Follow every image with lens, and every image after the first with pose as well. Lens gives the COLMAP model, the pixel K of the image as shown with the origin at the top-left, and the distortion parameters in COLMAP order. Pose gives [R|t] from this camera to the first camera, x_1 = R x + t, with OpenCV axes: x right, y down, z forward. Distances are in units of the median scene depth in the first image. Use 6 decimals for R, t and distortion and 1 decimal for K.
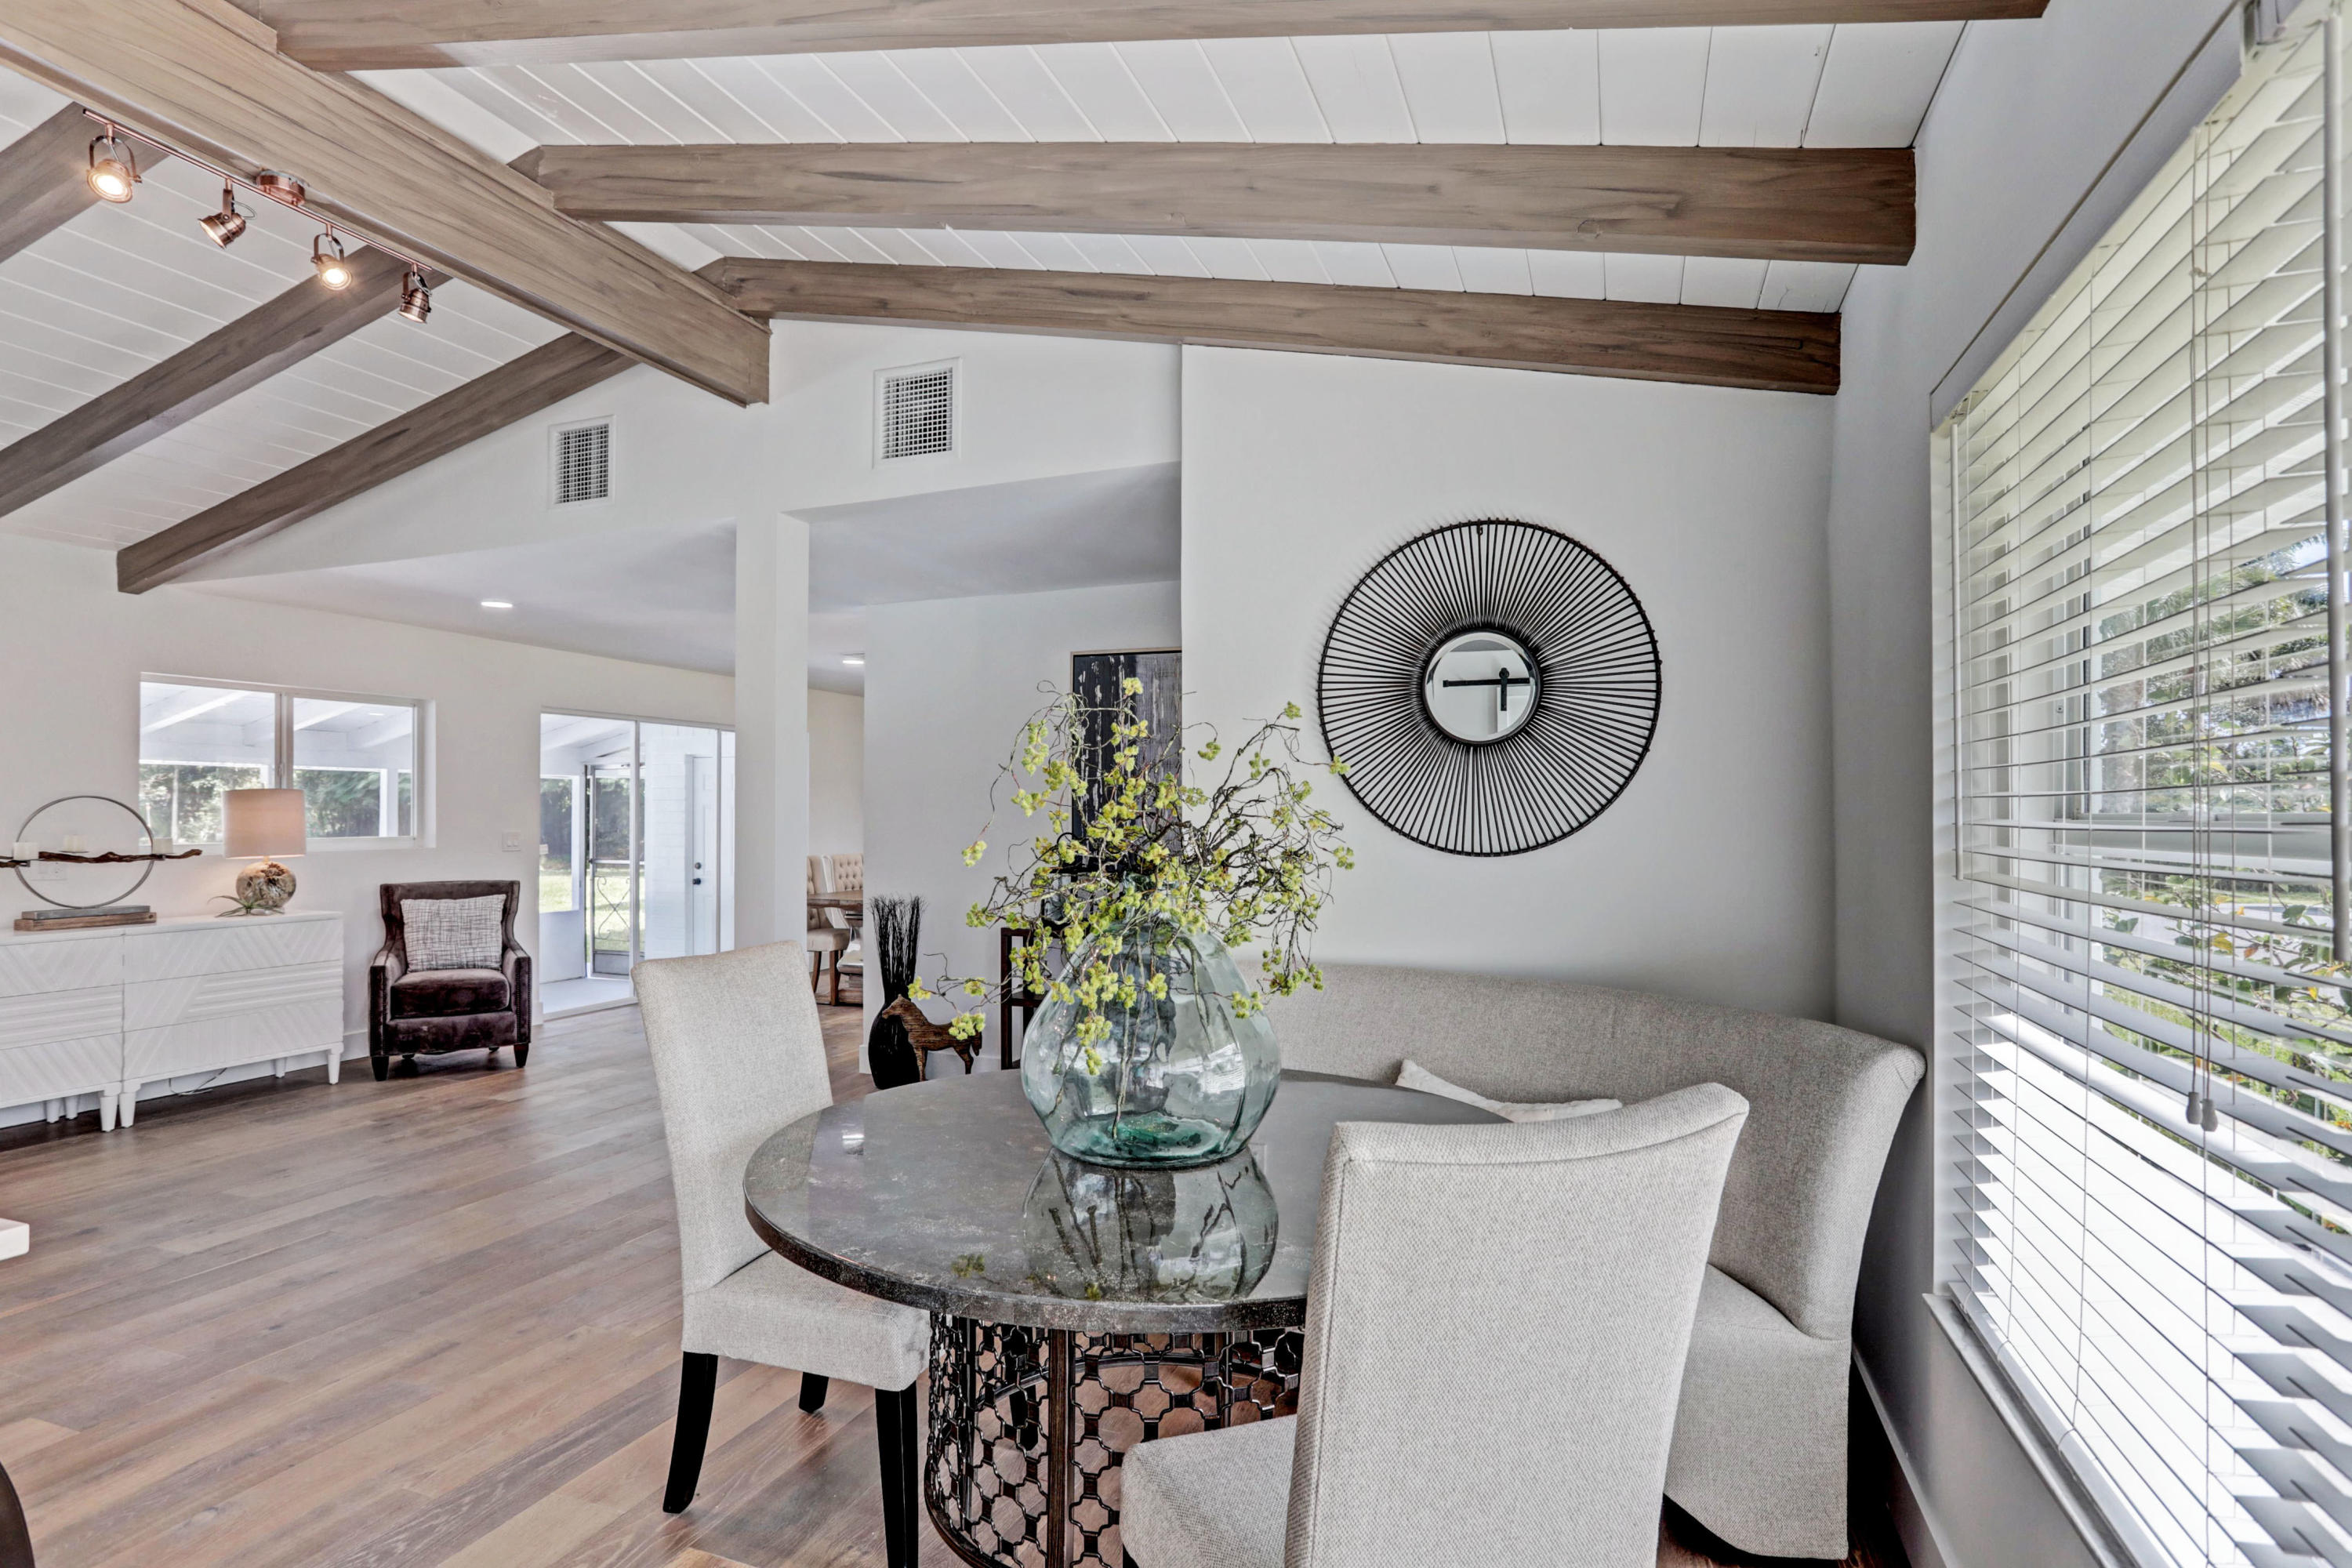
lens RADIAL K [[1231.5, 0, 1162.7], [0, 1231.5, 771.8], [0, 0, 1]] dist [-0.038877, 0.023494]
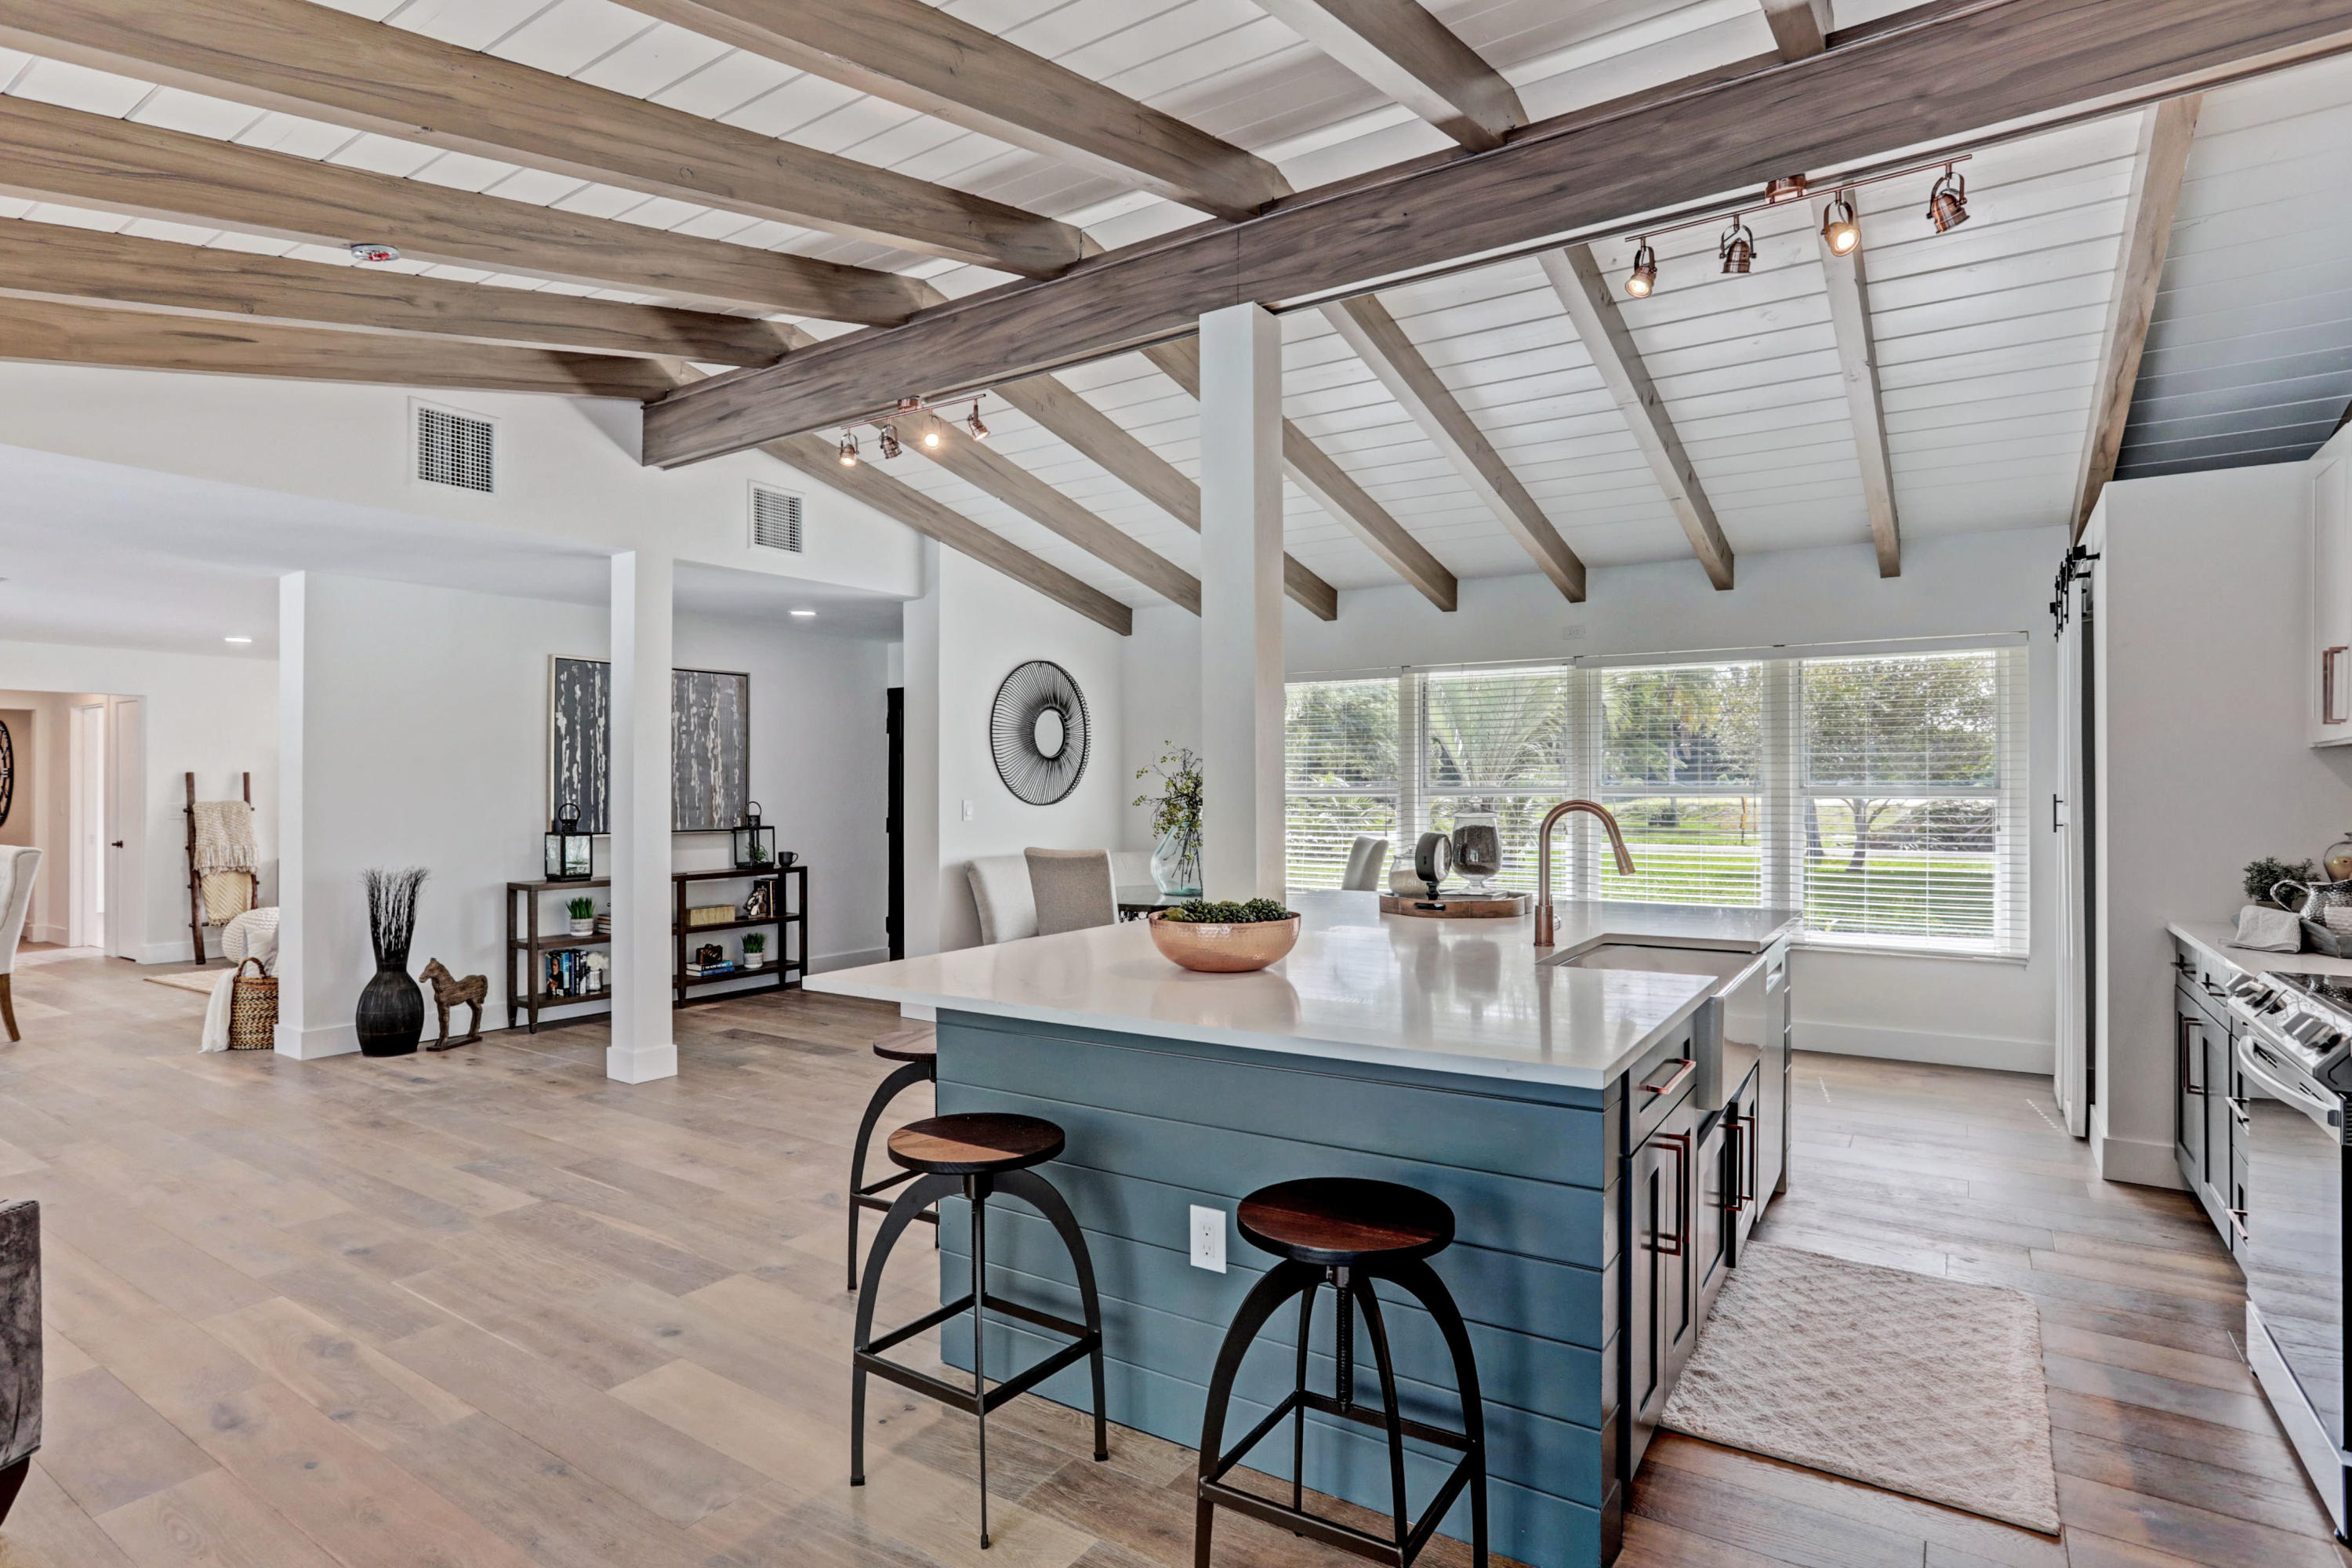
lens RADIAL K [[1231.5, 0, 1252.4], [0, 1231.5, 781.6], [0, 0, 1]] dist [-0.038877, 0.023494]
pose [[0.153152, 0.001130, 0.988202, -1.503980], [-0.030283, 0.999535, 0.003551, 0.003503], [-0.987738, -0.030469, 0.153115, 0.179019]]
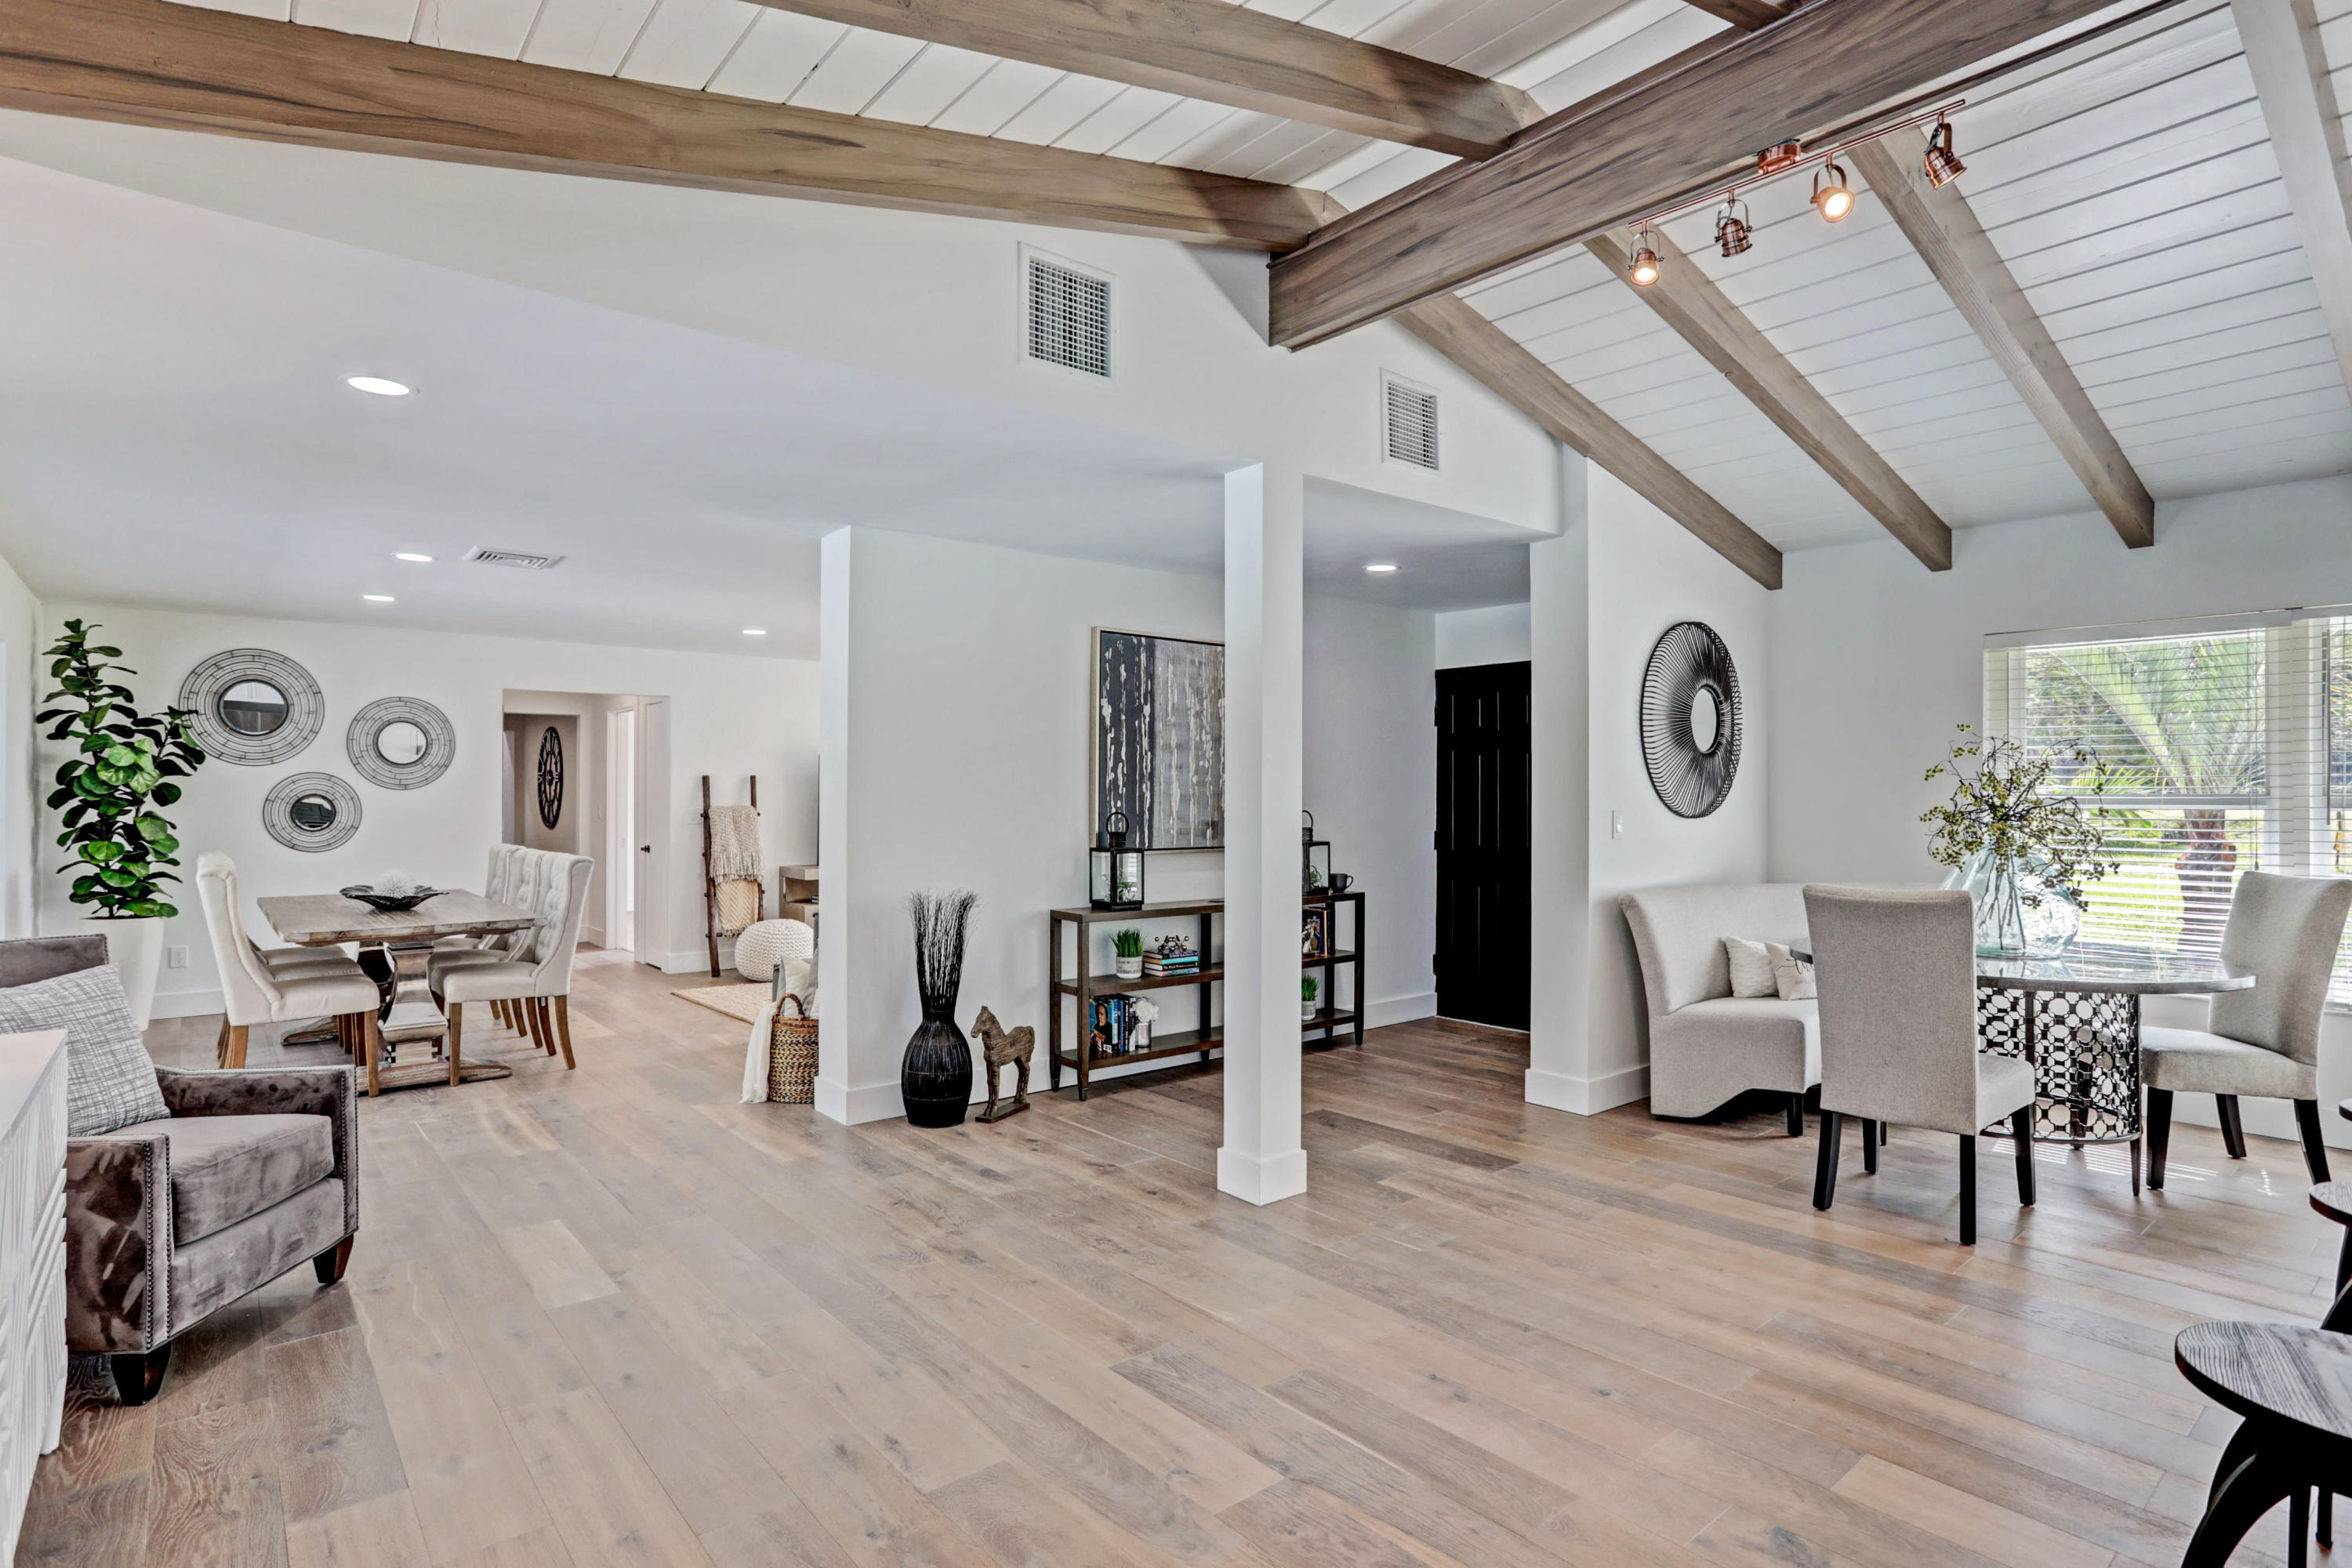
lens RADIAL K [[1231.5, 0, 1188.2], [0, 1231.5, 784.1], [0, 0, 1]] dist [-0.038877, 0.023494]
pose [[0.452804, 0.004403, 0.891599, -1.190255], [-0.029131, 0.999527, 0.009858, 0.019926], [-0.891134, -0.030437, 0.452718, 0.643248]]
